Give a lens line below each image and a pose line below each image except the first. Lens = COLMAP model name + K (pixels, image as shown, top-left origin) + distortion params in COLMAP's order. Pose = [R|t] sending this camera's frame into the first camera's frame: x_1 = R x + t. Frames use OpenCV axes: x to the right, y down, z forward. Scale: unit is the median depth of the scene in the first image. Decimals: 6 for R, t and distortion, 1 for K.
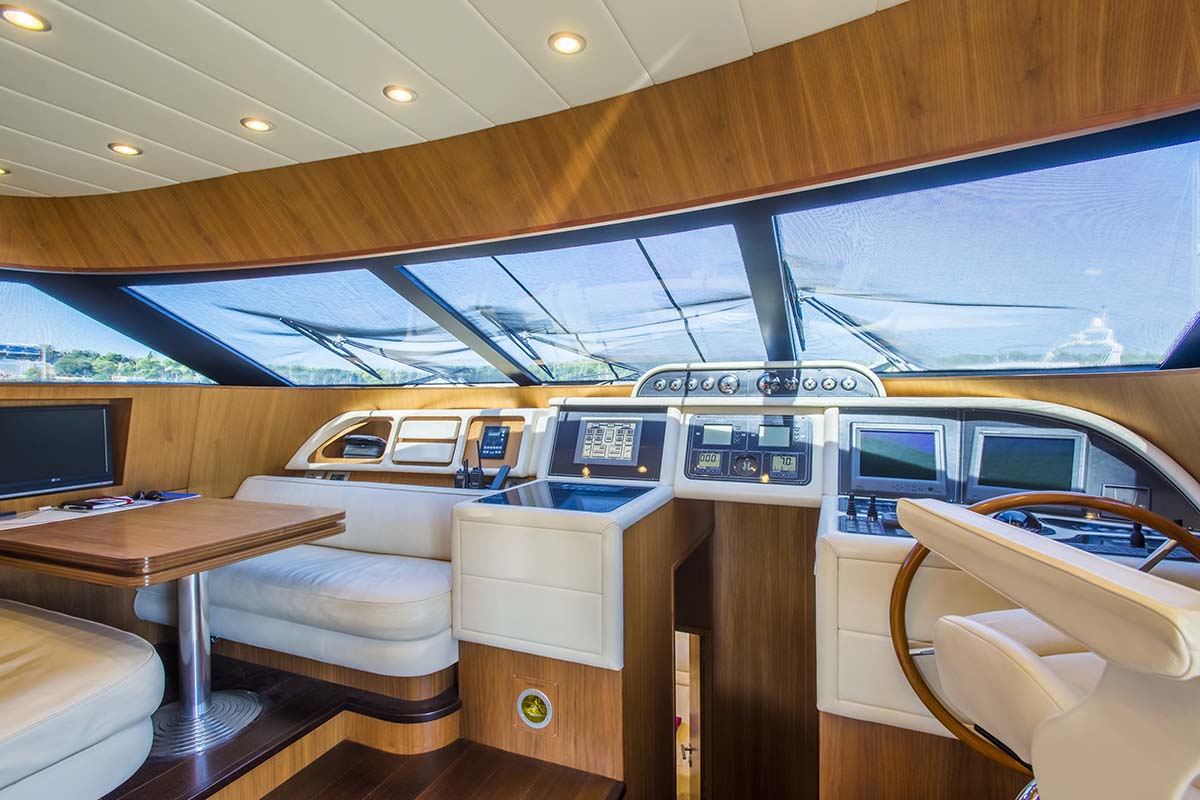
lens RADIAL K [[574.8, 0, 610.4], [0, 574.8, 407.7], [0, 0, 1]] dist [0.016336, -0.000375]
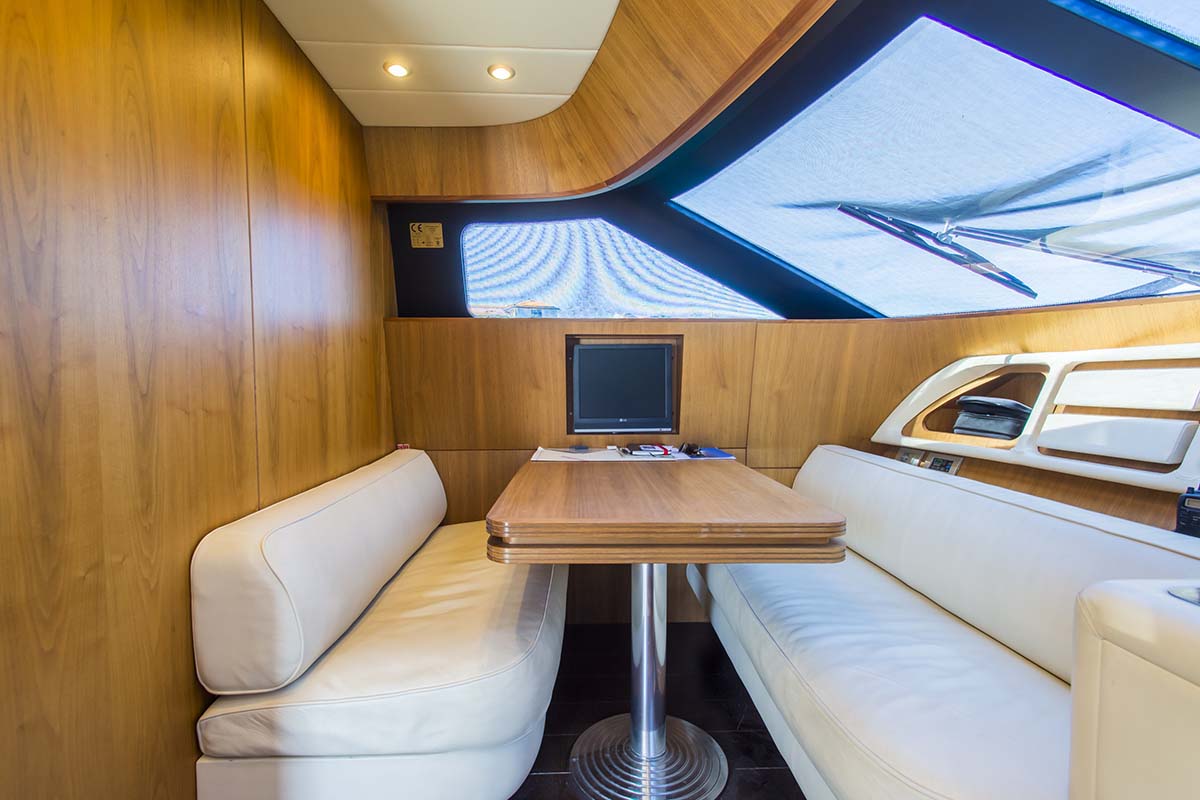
lens RADIAL K [[574.8, 0, 610.4], [0, 574.8, 407.7], [0, 0, 1]] dist [0.016336, -0.000375]
pose [[0.413759, 0.052803, -0.908854, -0.068974], [-0.029948, 0.998566, 0.044381, 0.048324], [0.909894, 0.008855, 0.414747, 0.460929]]
